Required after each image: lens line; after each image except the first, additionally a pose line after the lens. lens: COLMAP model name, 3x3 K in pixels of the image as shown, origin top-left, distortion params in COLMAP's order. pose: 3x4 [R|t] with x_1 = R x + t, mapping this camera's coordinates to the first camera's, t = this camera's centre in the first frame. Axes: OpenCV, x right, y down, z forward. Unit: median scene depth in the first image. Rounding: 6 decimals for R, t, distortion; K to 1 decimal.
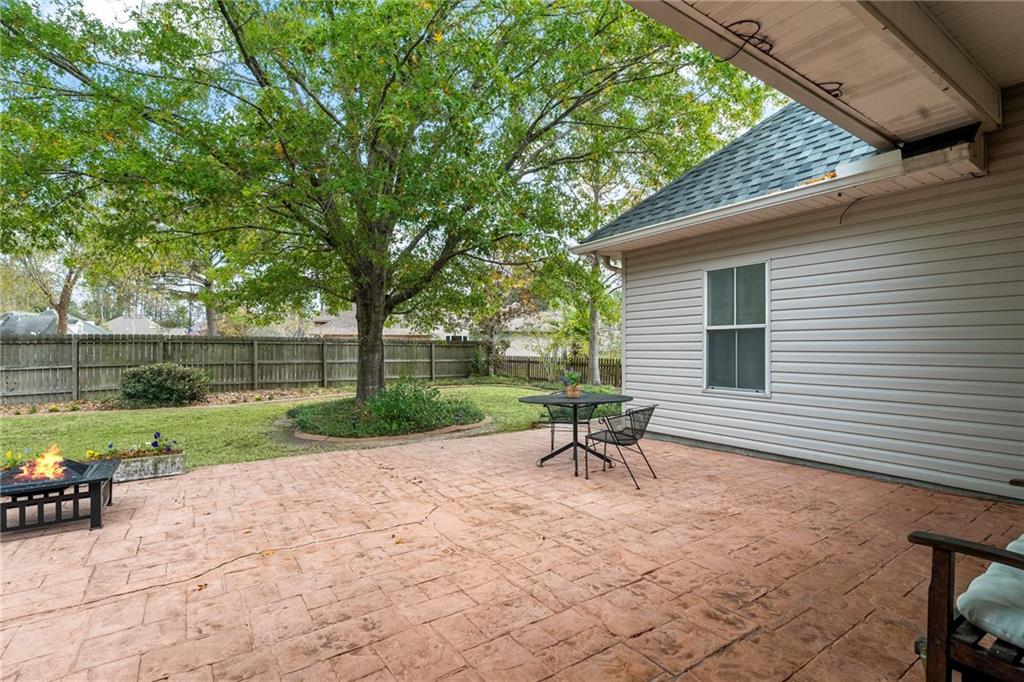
lens RADIAL K [[463.9, 0, 512.0], [0, 463.9, 341.0], [0, 0, 1]] dist [-0.003296, 0.000290]
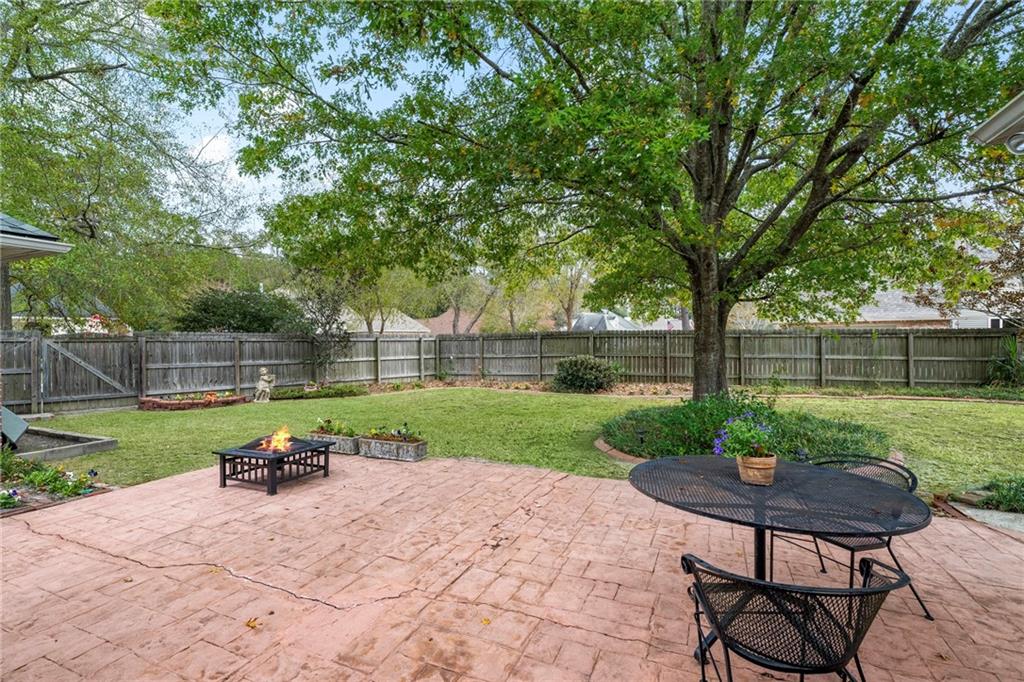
lens RADIAL K [[463.9, 0, 512.0], [0, 463.9, 341.0], [0, 0, 1]] dist [-0.003296, 0.000290]
pose [[0.546272, 0.000864, -0.837607, 0.470681], [0.020182, 0.999696, 0.014194, -0.029151], [0.837365, -0.024658, 0.546088, 0.707190]]
